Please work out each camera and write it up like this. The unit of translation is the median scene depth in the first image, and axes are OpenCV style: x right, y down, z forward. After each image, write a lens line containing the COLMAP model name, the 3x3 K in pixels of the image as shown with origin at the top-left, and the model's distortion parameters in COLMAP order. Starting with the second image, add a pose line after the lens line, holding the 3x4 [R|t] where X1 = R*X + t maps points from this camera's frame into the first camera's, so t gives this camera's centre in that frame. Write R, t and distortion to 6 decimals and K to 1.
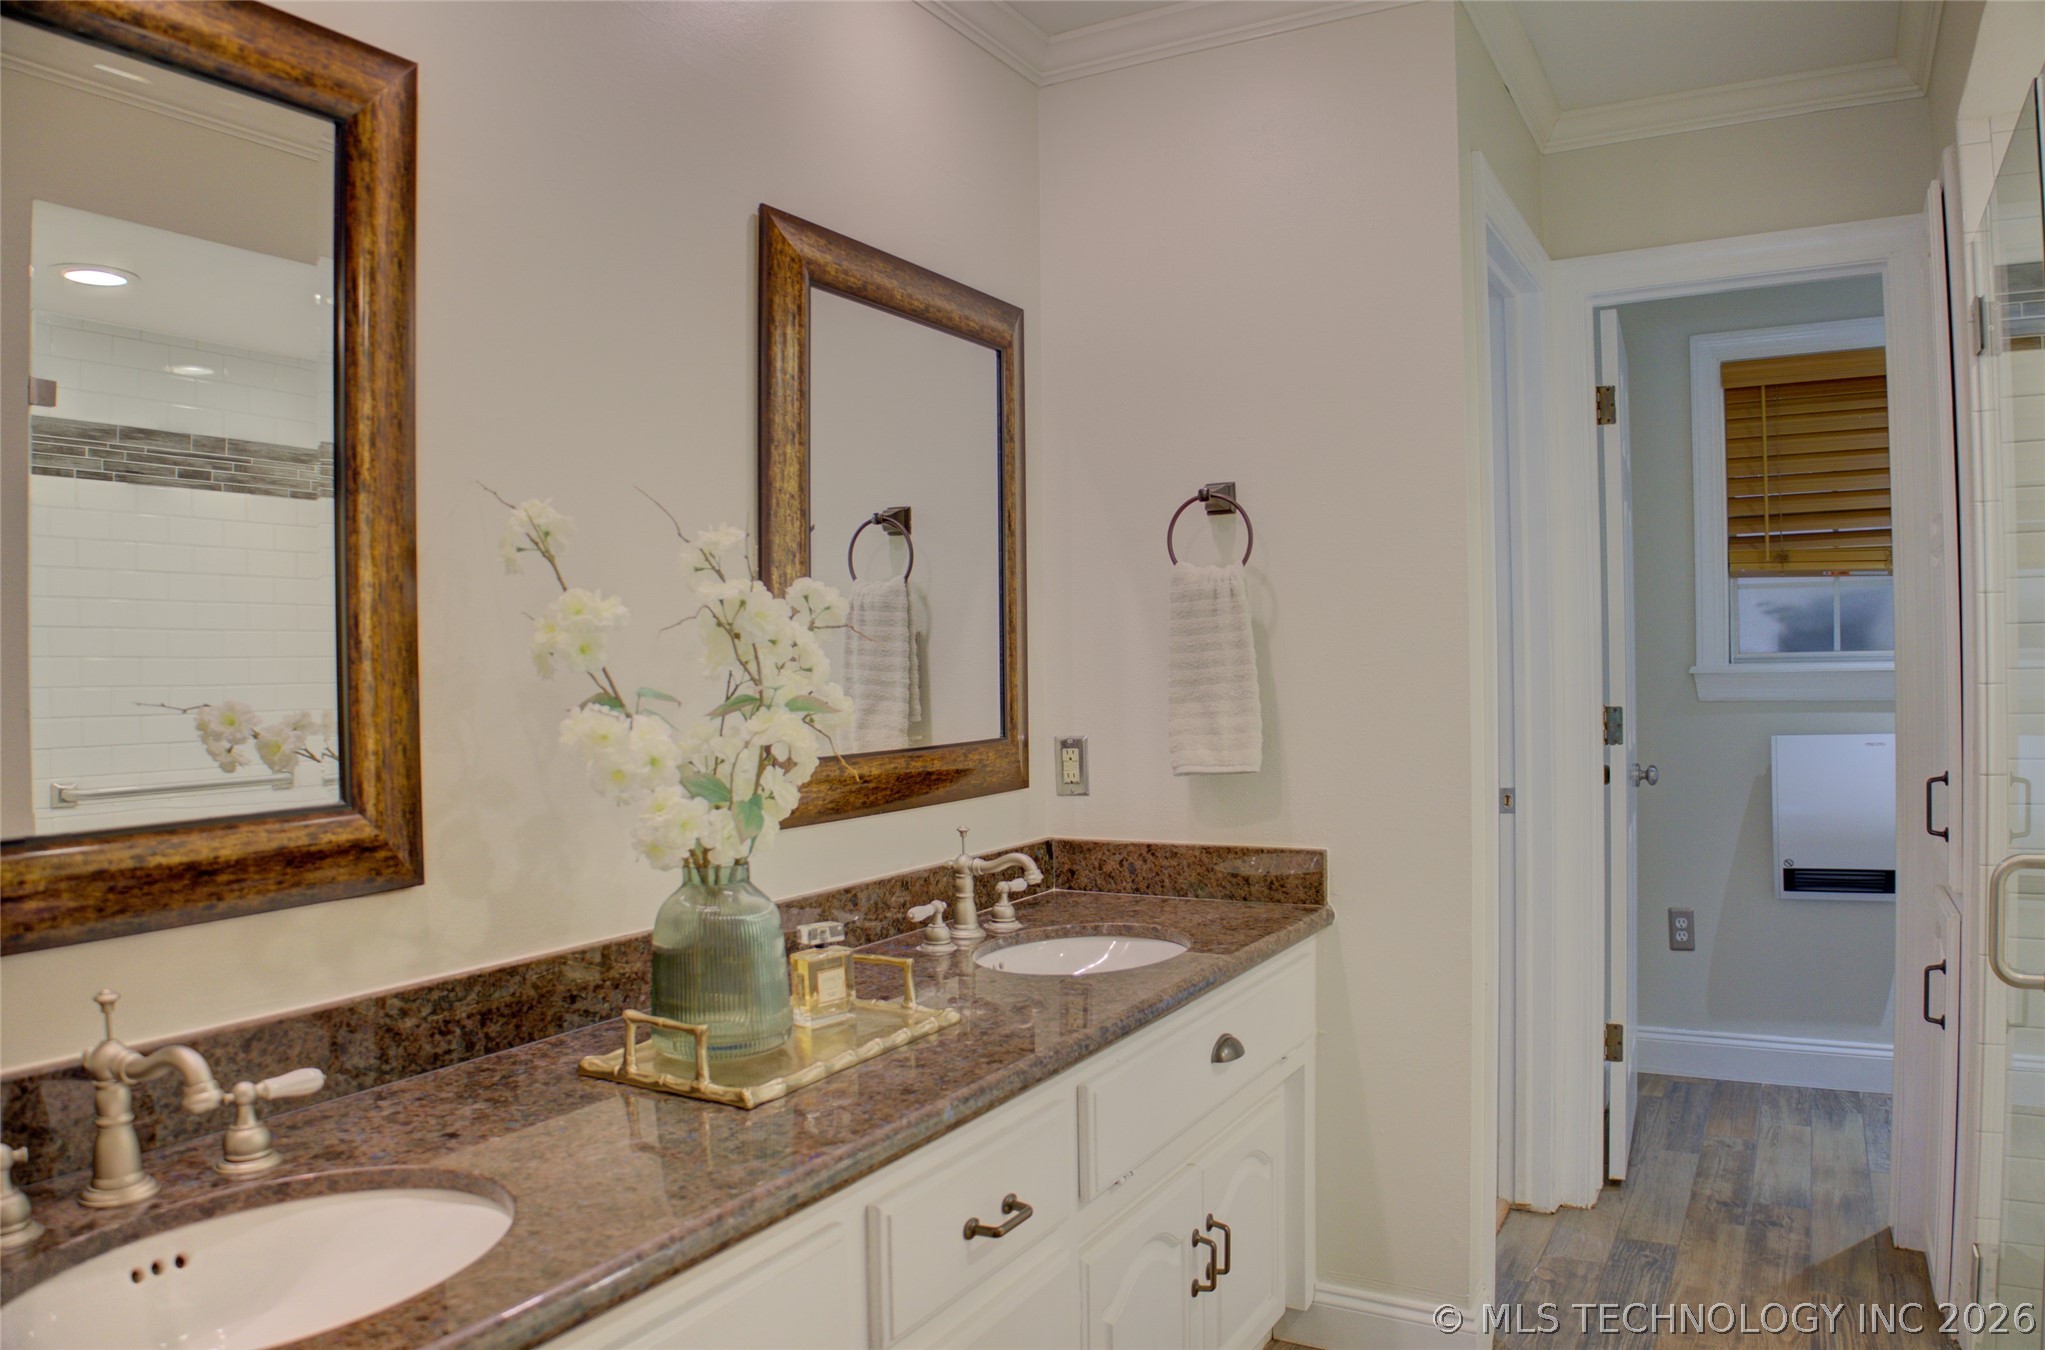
lens RADIAL K [[1382.9, 0, 1022.5], [0, 1382.9, 675.0], [0, 0, 1]] dist [-0.094752, 0.001868]
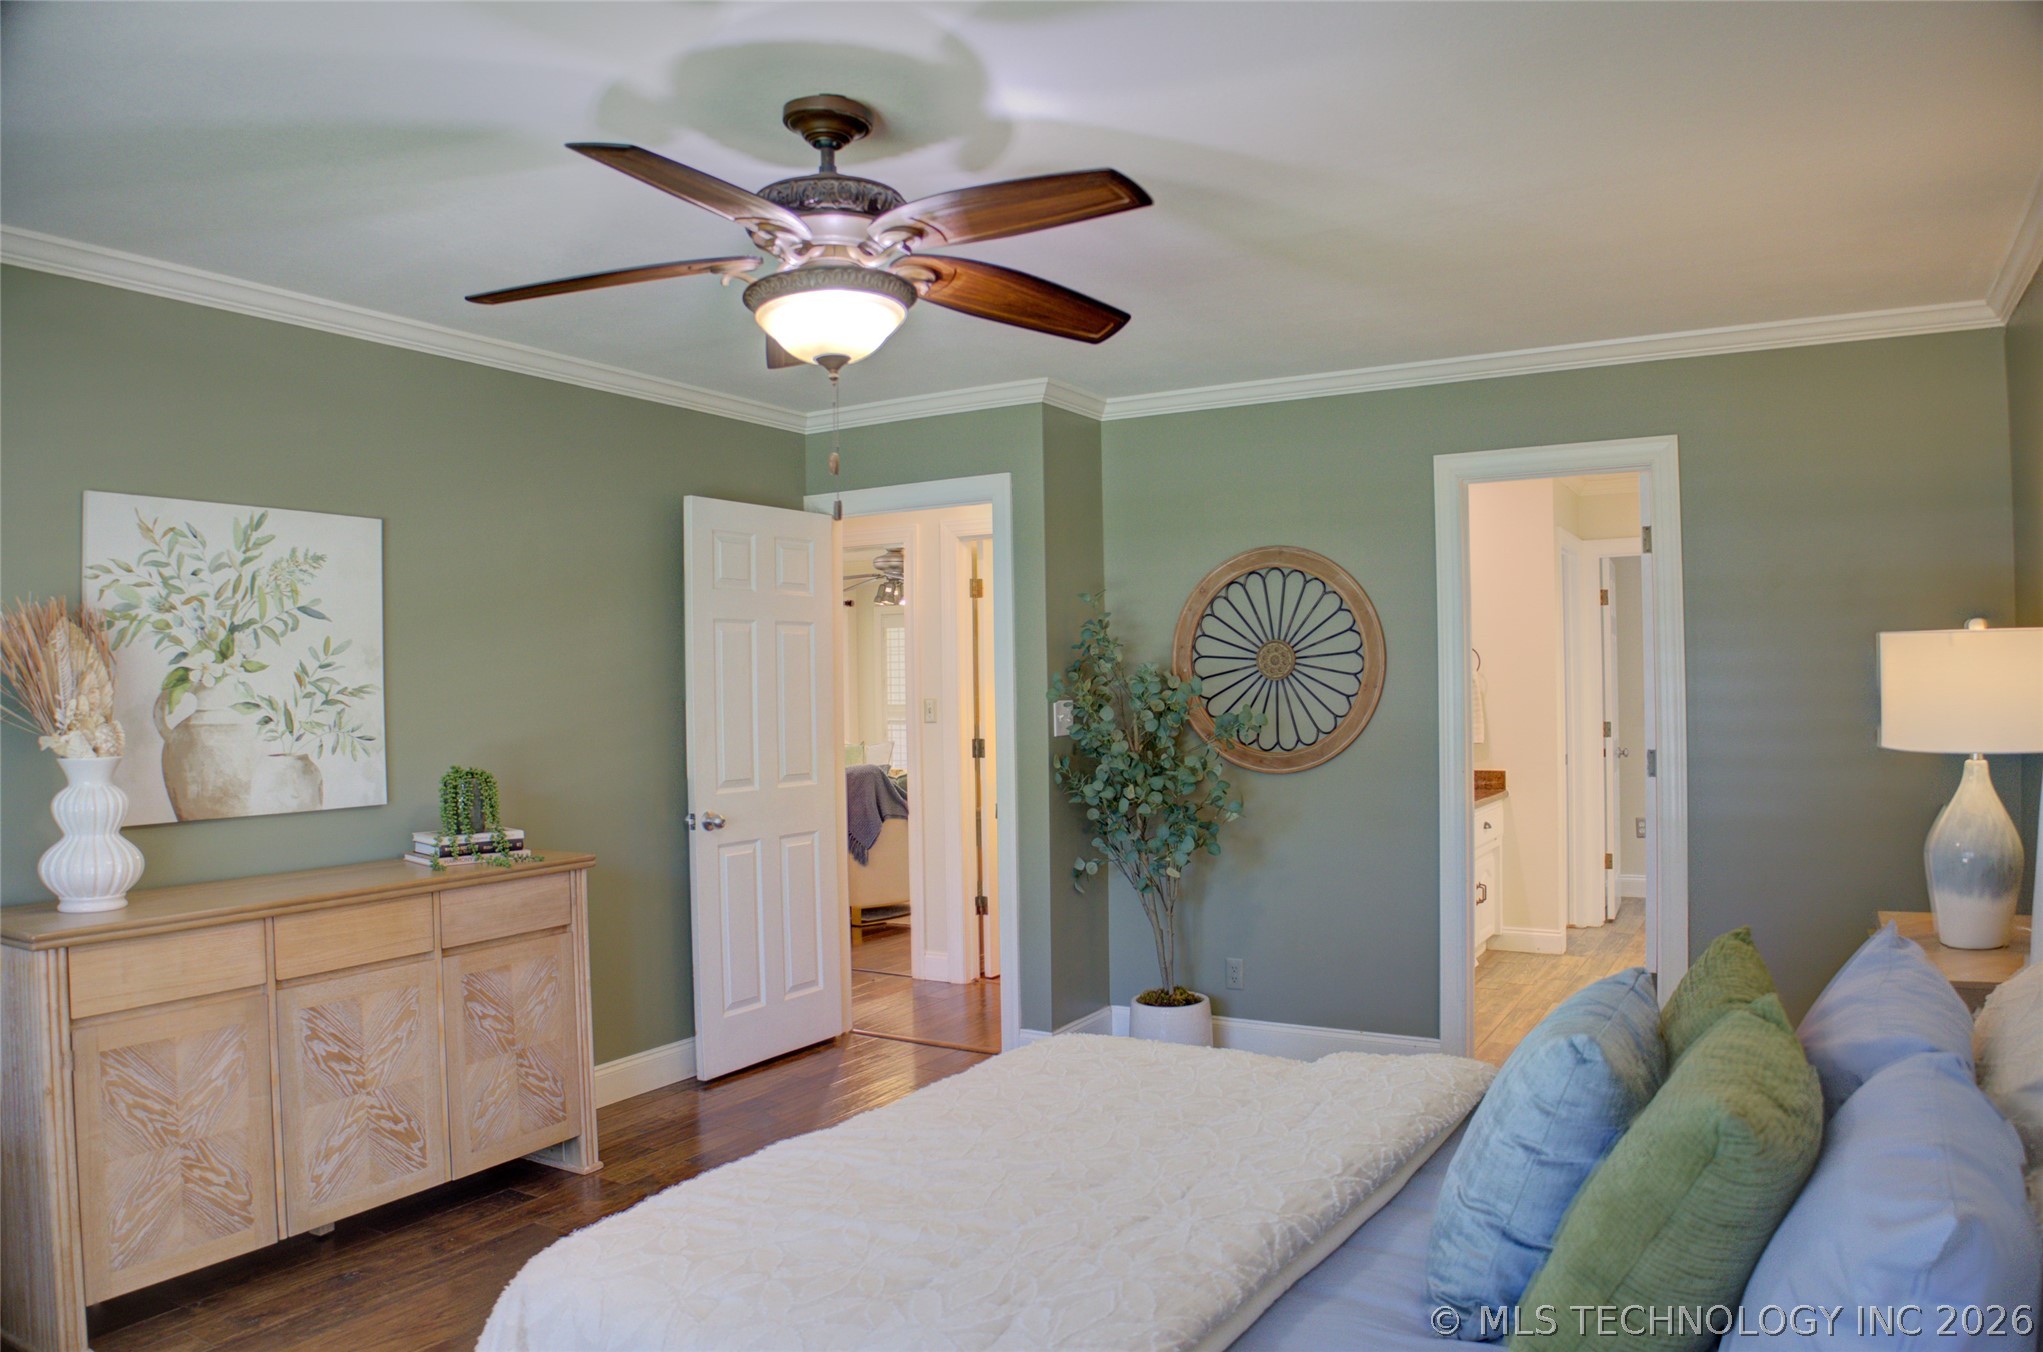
lens RADIAL K [[1381.5, 0, 1021.5], [0, 1381.5, 676.0], [0, 0, 1]] dist [-0.094752, 0.001868]
pose [[0.999986, 0.002153, -0.004752, -0.590549], [-0.002209, 0.999927, -0.011882, -0.026751], [0.004726, 0.011892, 0.999918, -1.407464]]
